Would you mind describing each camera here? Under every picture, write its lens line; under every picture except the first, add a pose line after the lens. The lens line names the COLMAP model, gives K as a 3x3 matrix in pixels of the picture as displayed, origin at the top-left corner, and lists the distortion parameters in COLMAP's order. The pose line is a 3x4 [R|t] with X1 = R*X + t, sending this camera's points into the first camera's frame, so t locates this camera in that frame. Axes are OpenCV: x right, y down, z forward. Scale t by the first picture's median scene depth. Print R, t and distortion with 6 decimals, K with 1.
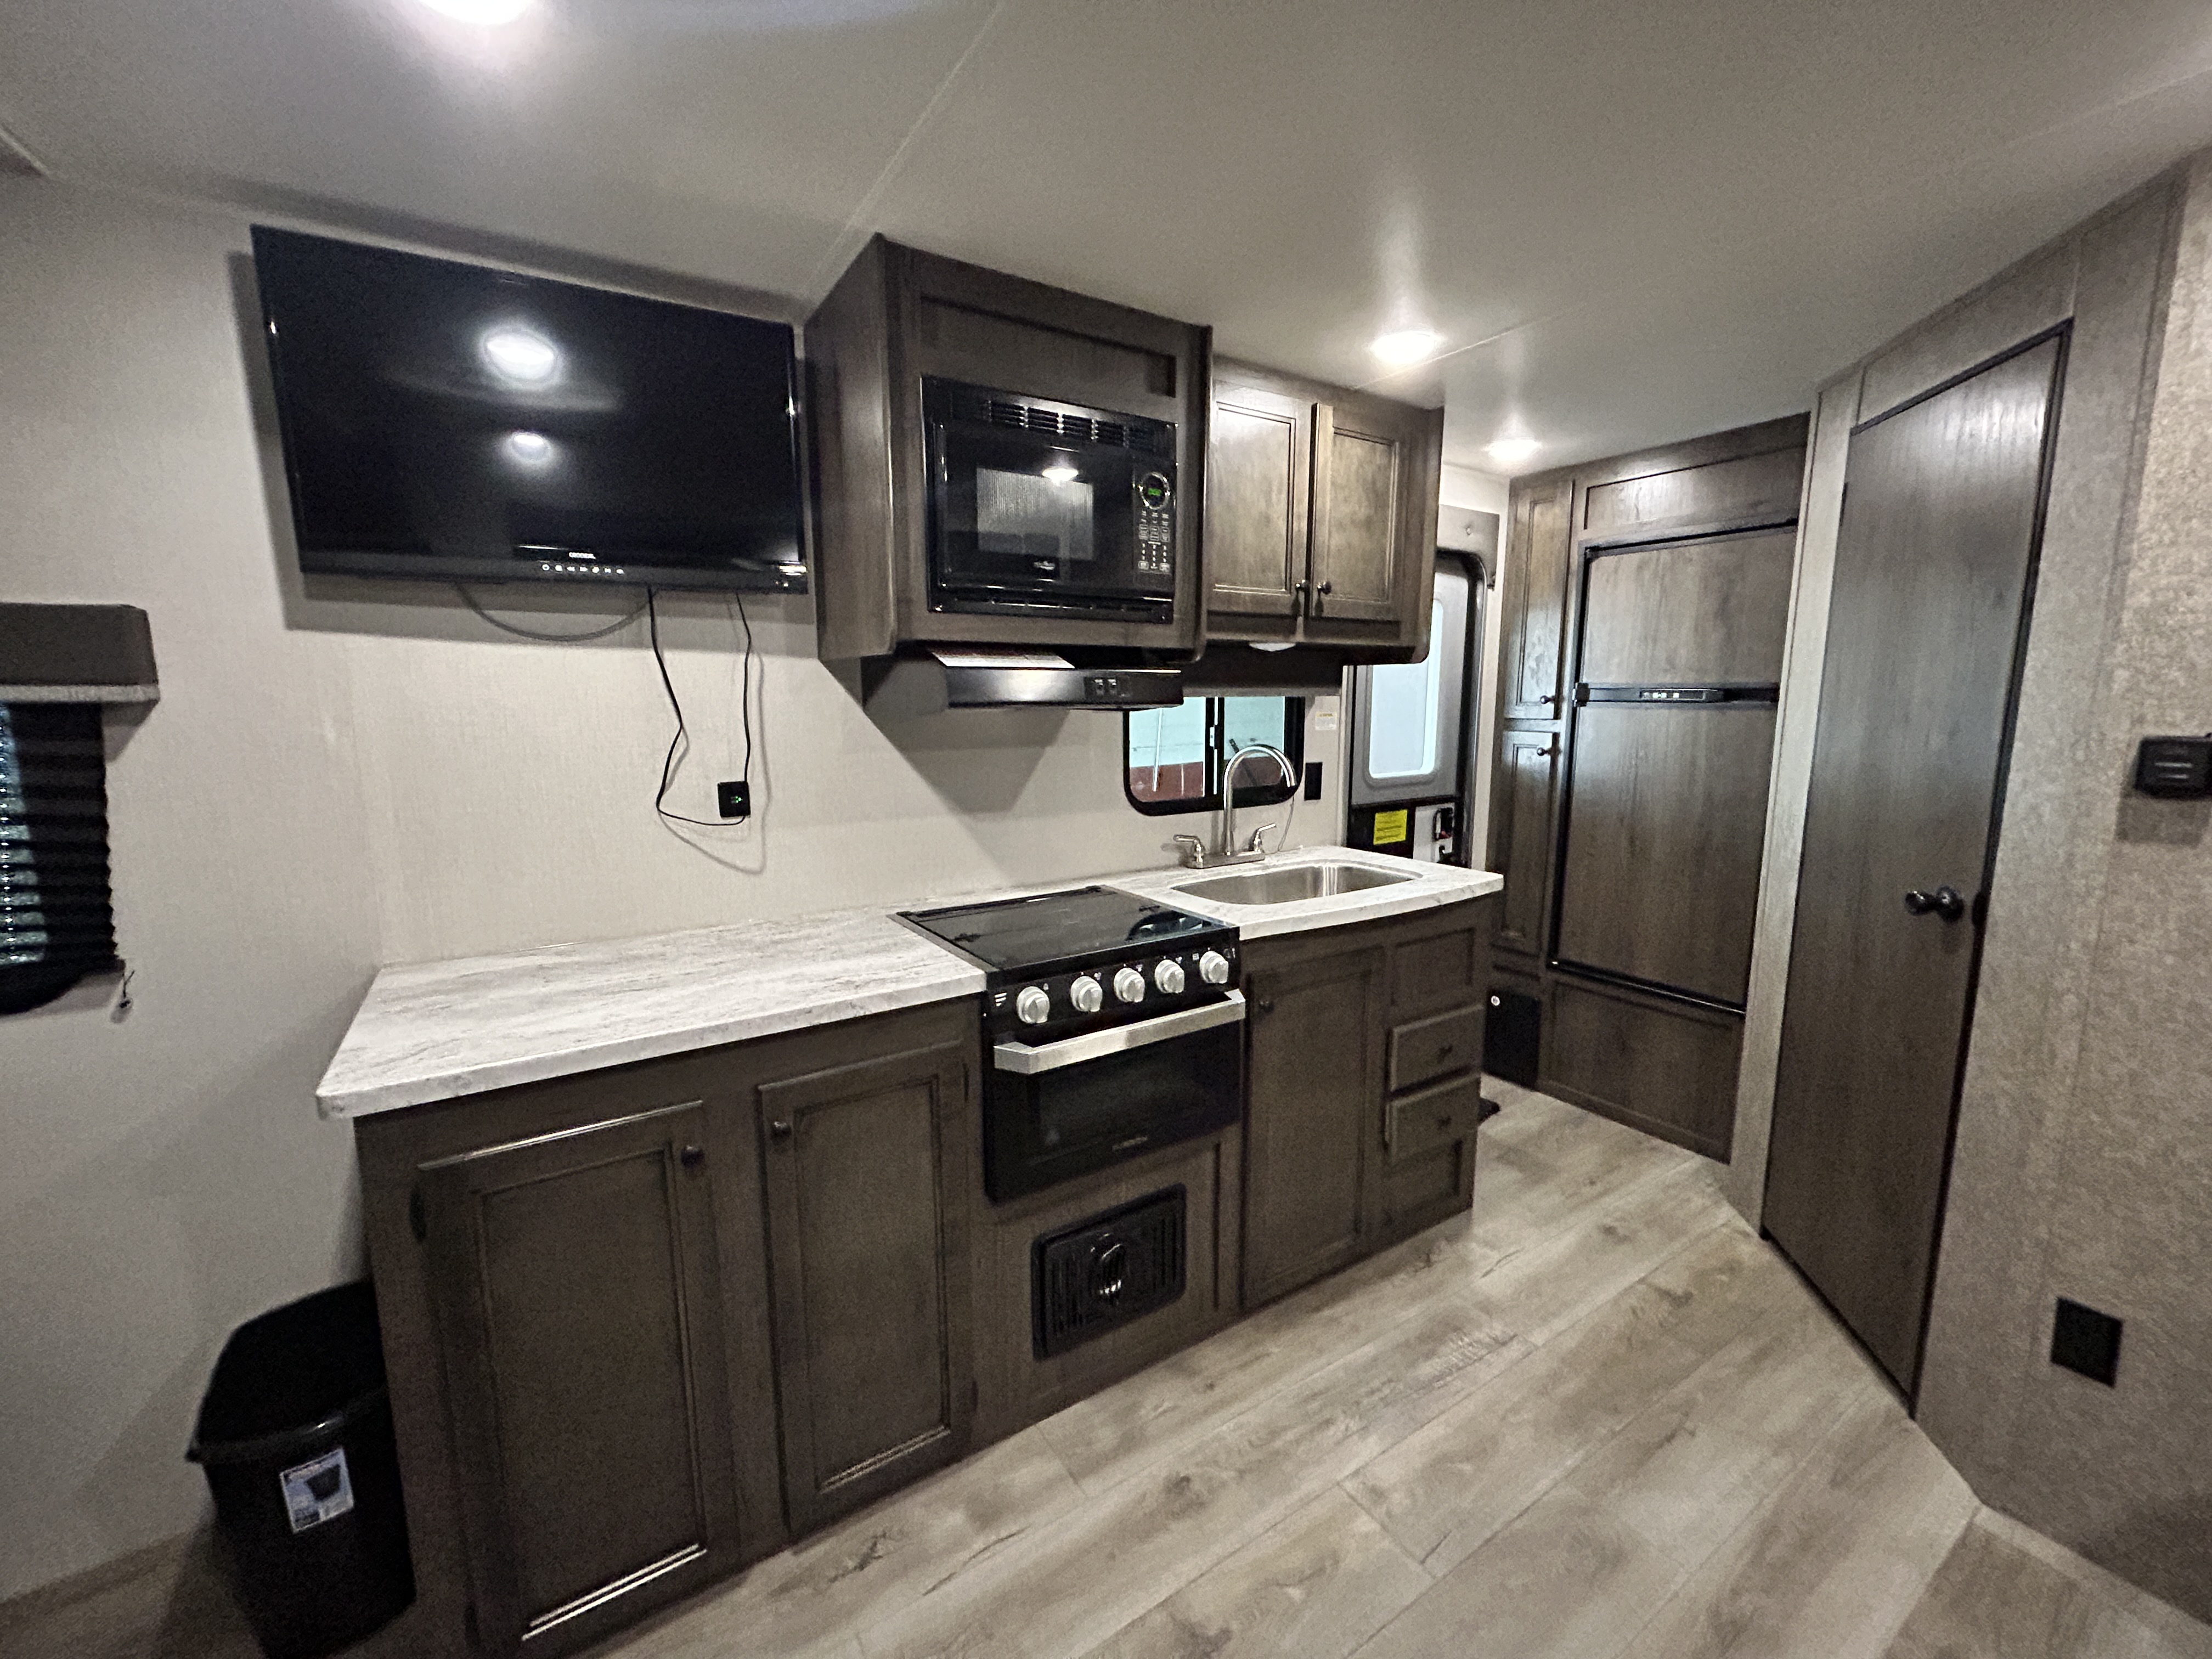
lens RADIAL K [[903.7, 0, 1103.5], [0, 903.7, 825.3], [0, 0, 1]] dist [-0.011362, -0.000830]
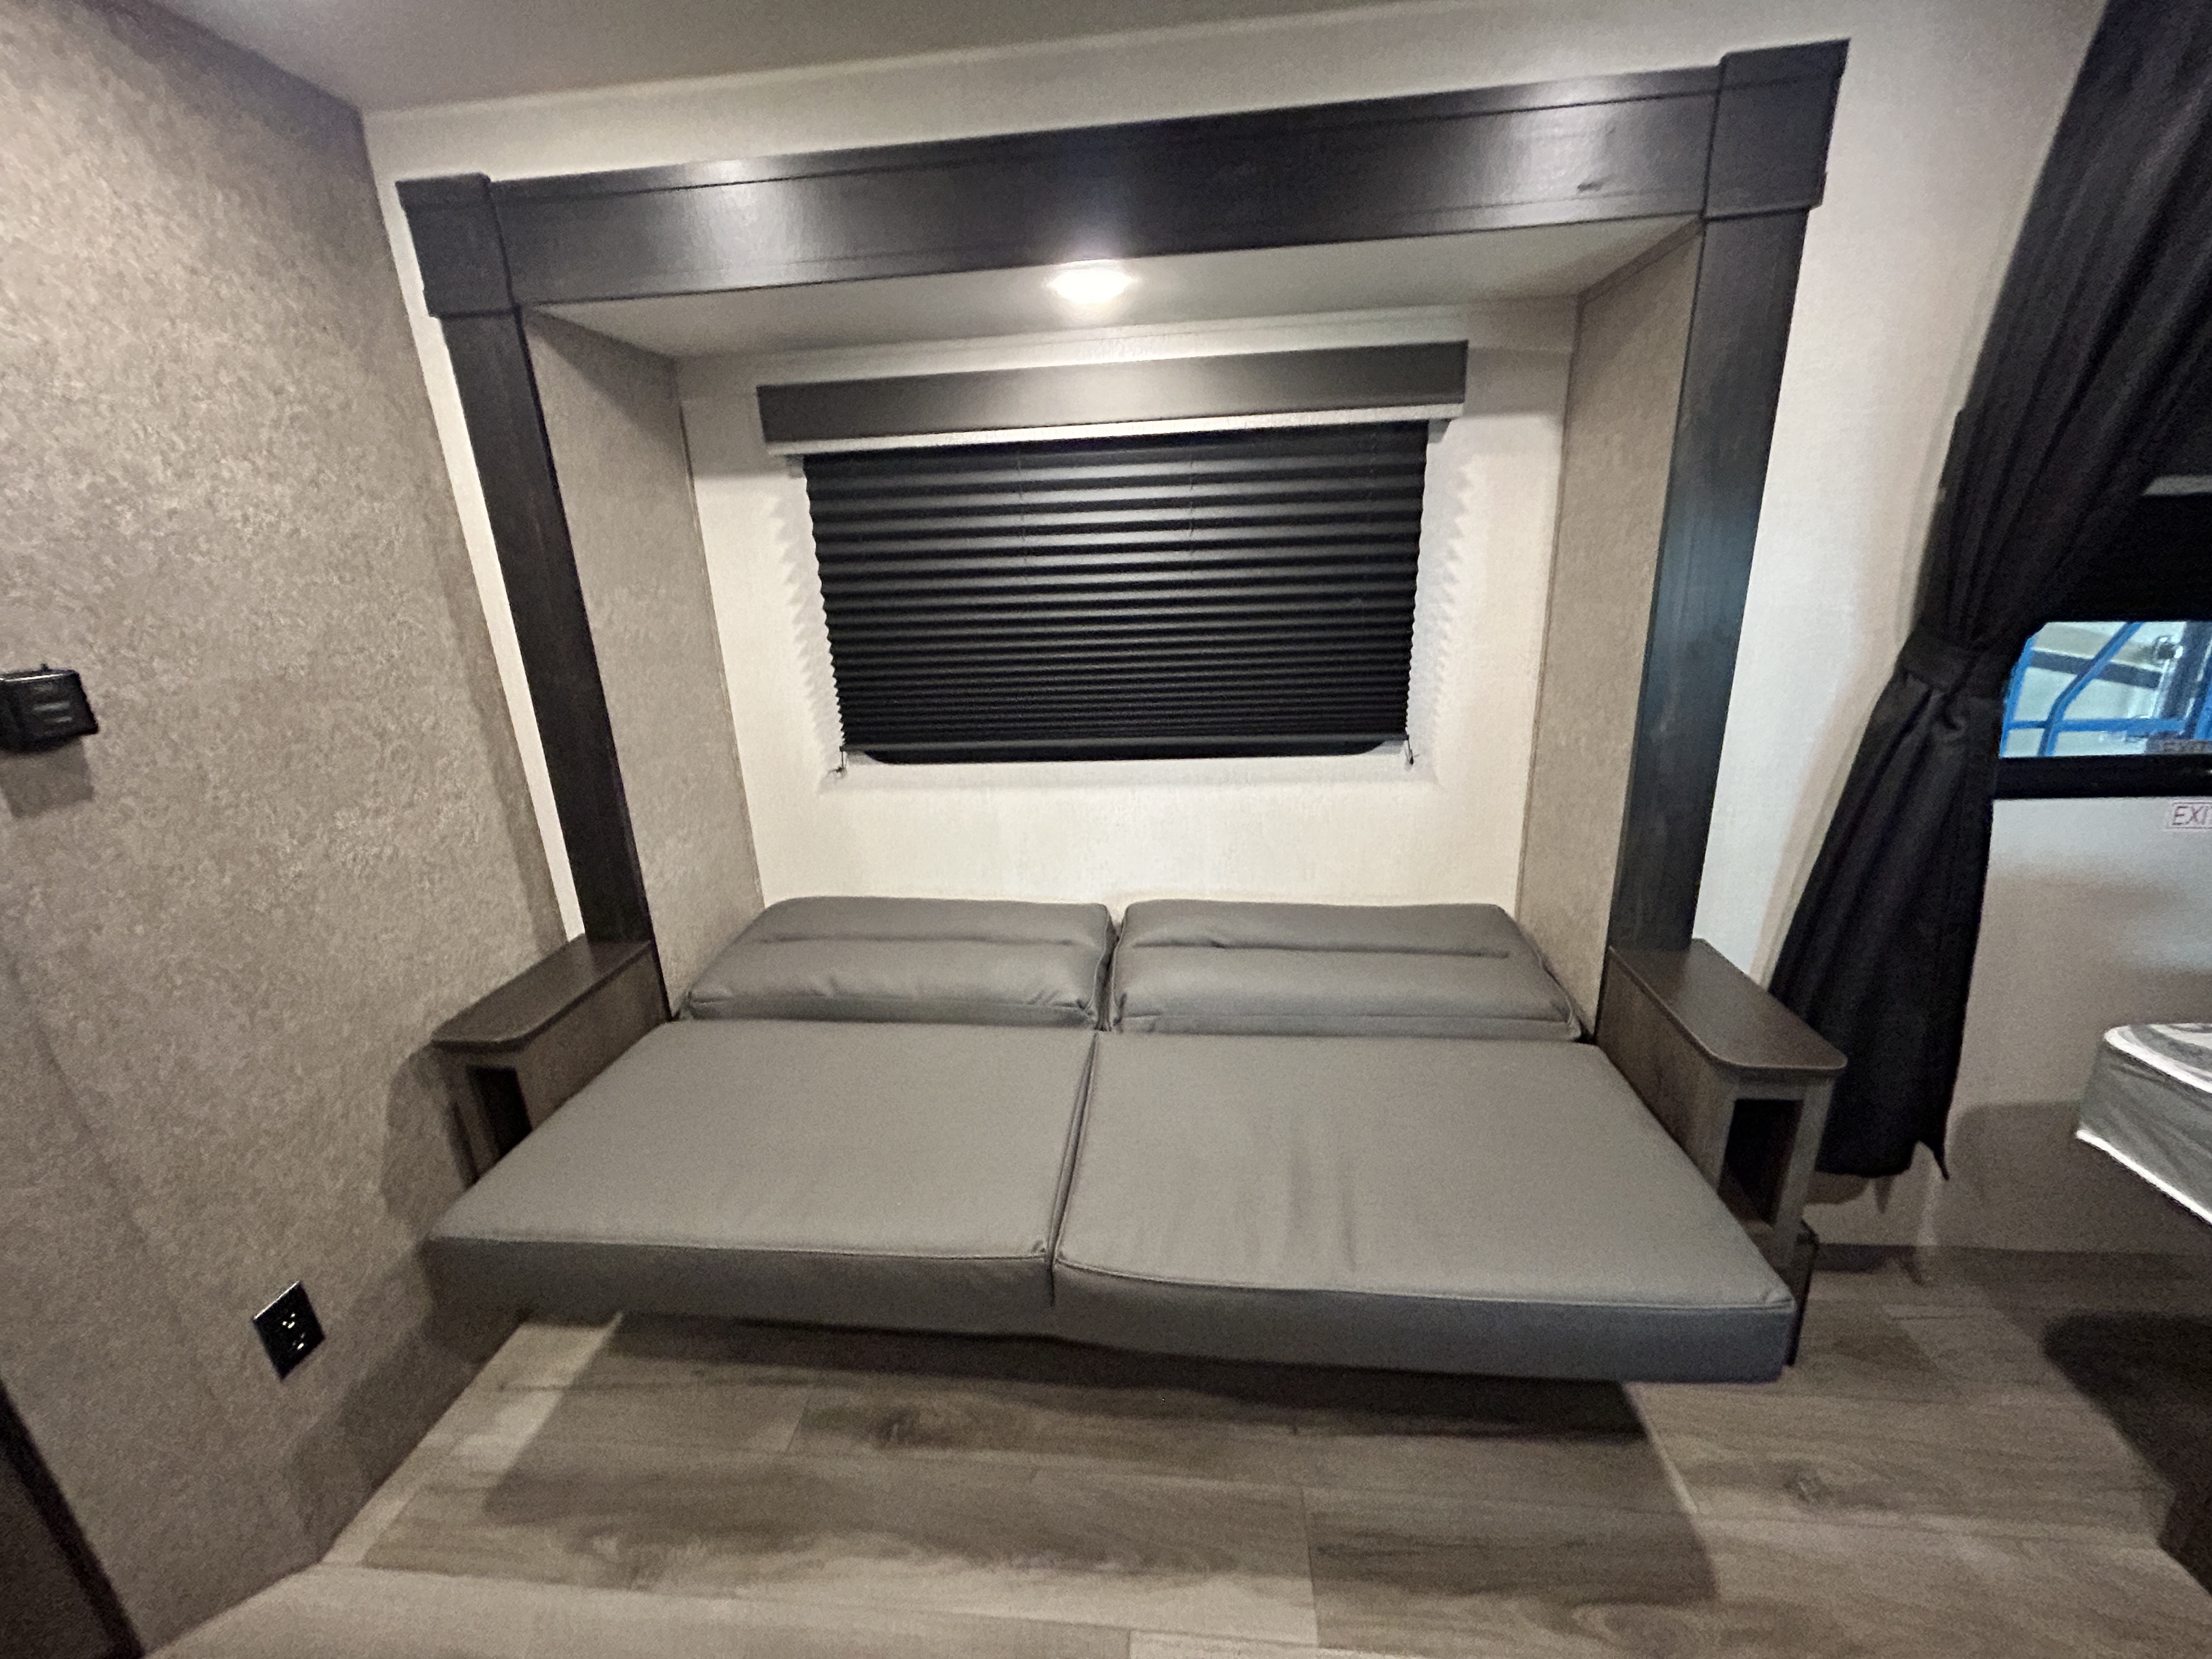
lens RADIAL K [[903.7, 0, 1139.0], [0, 903.7, 852.6], [0, 0, 1]] dist [-0.011362, -0.000830]
pose [[-0.776964, -0.154658, 0.610253, -0.066783], [0.135960, 0.905257, 0.402524, -0.123030], [-0.614689, 0.395716, -0.682324, 0.886923]]
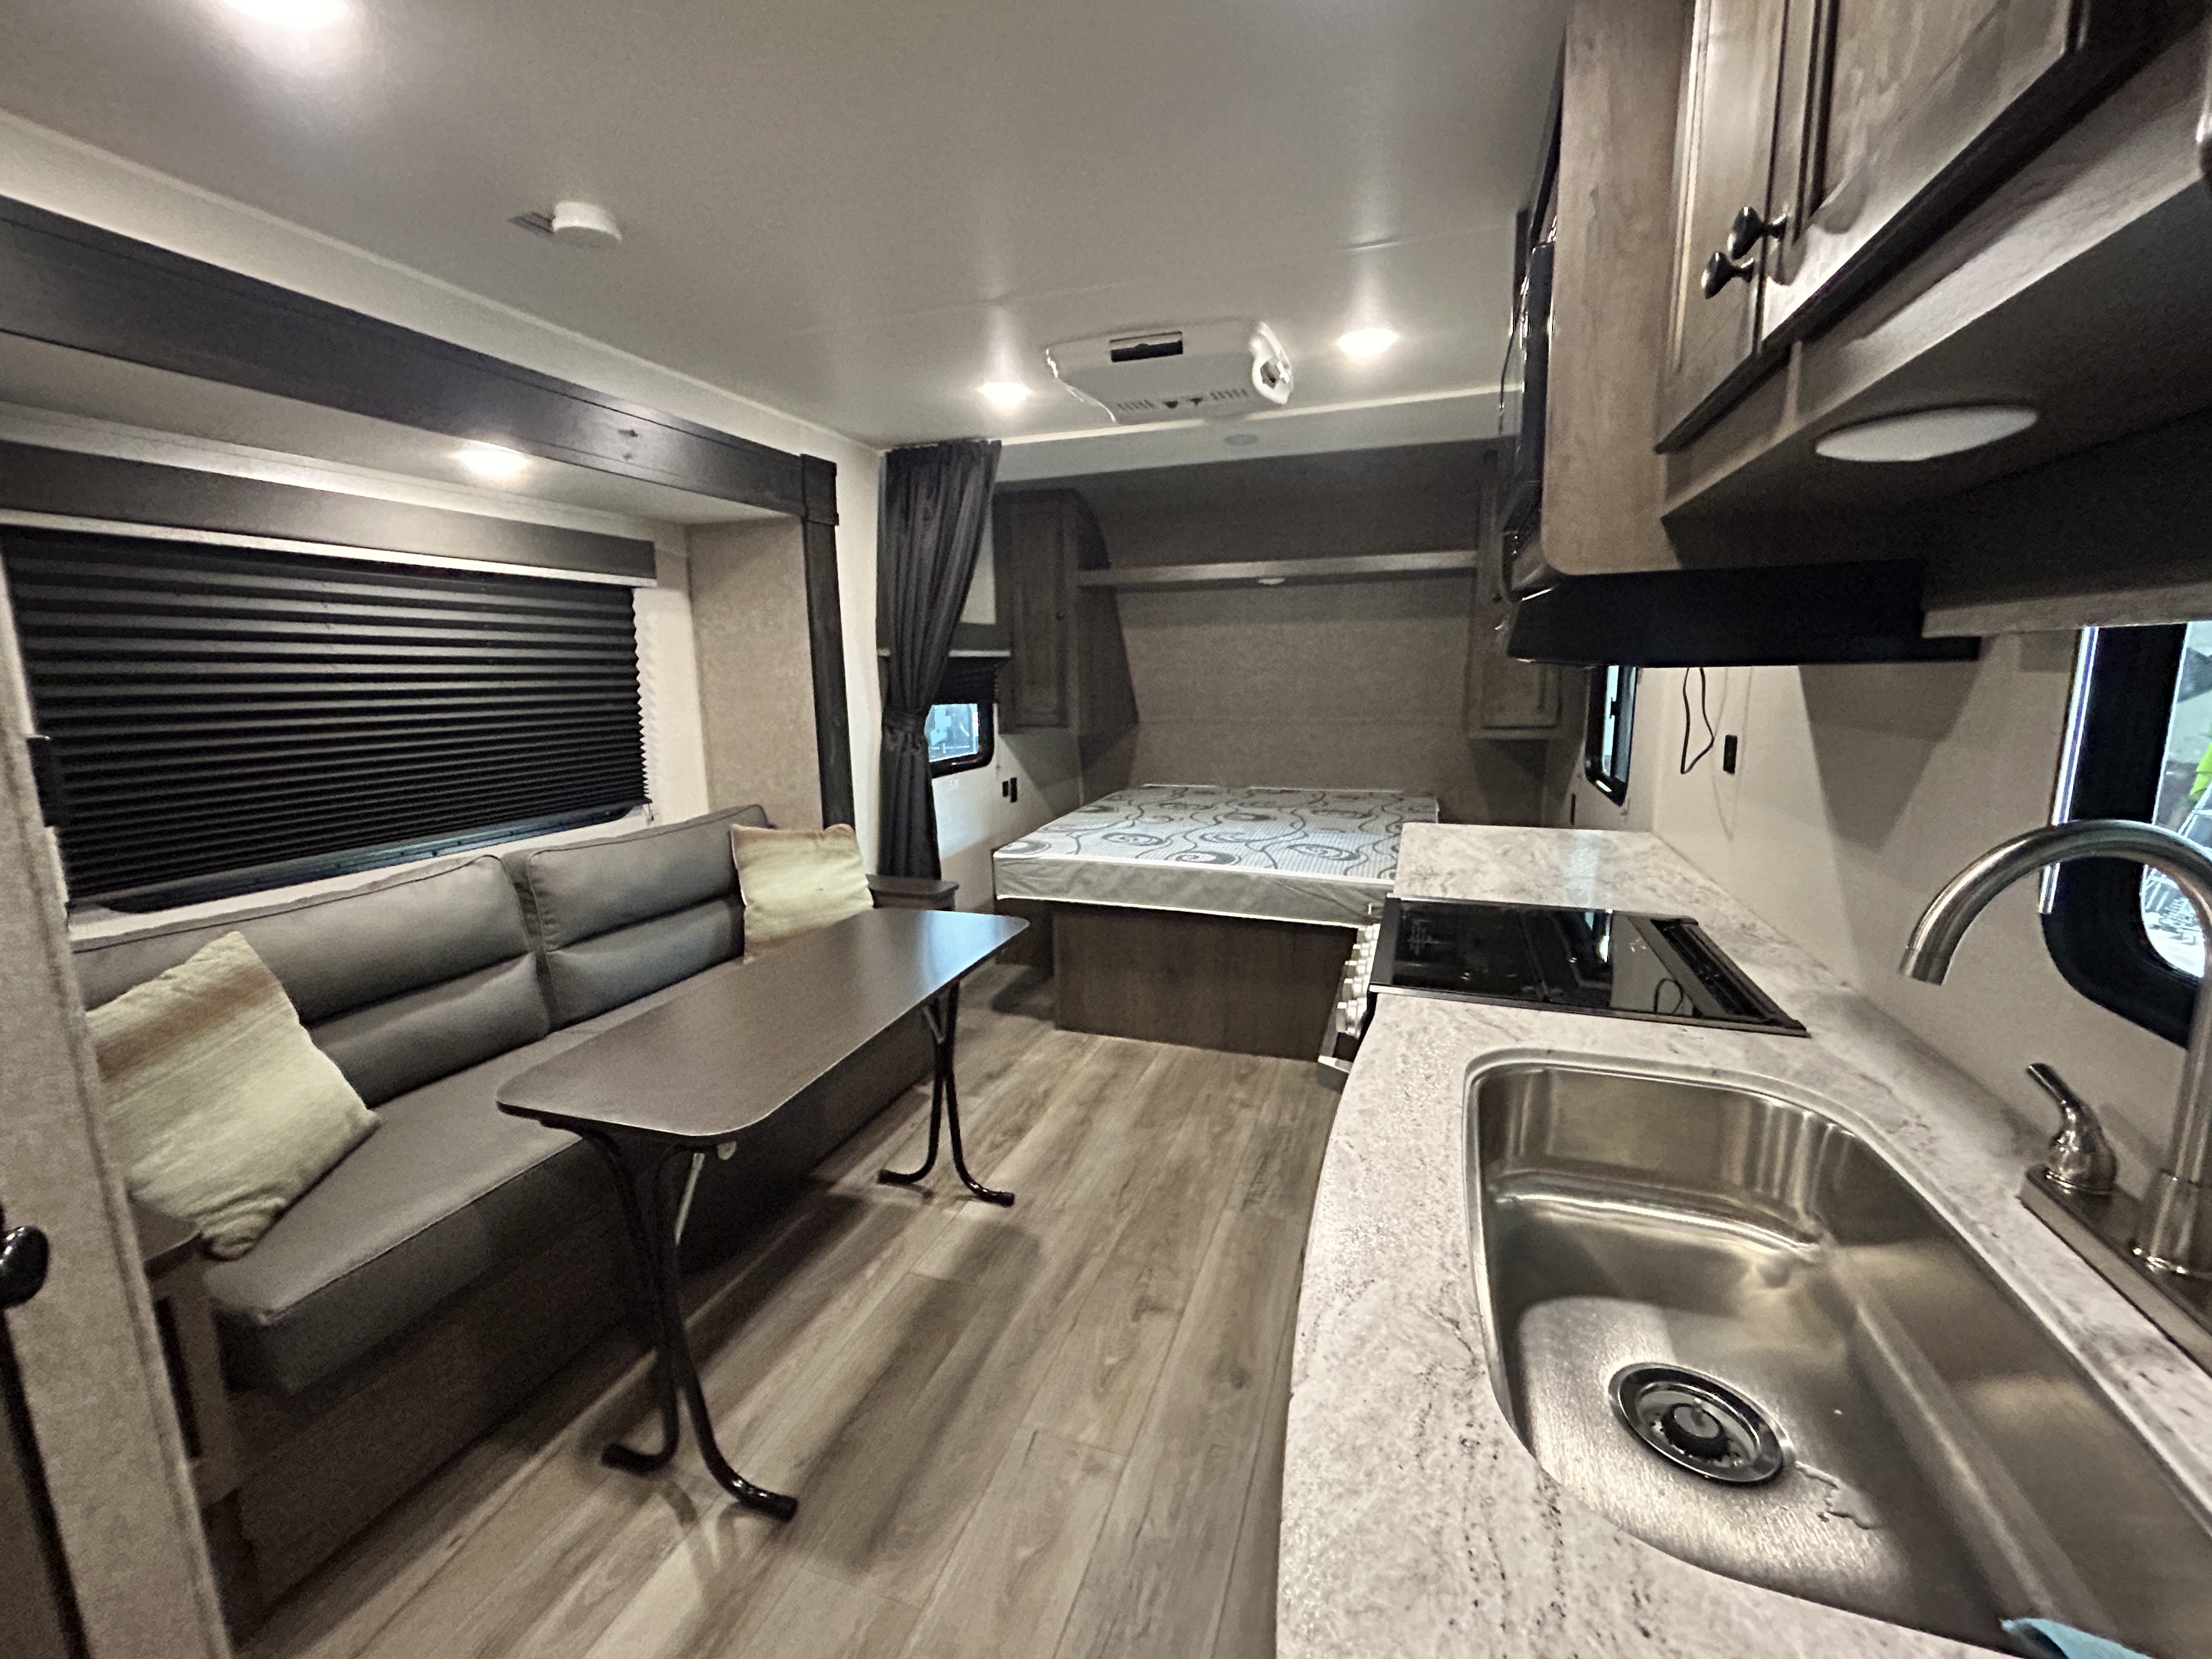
lens RADIAL K [[903.7, 0, 1092.4], [0, 903.7, 826.5], [0, 0, 1]] dist [-0.011362, -0.000830]
pose [[-0.786373, 0.123354, -0.605311, 0.740110], [-0.072967, 0.954454, 0.289298, -0.221346], [0.613428, 0.271663, -0.741556, 1.518236]]
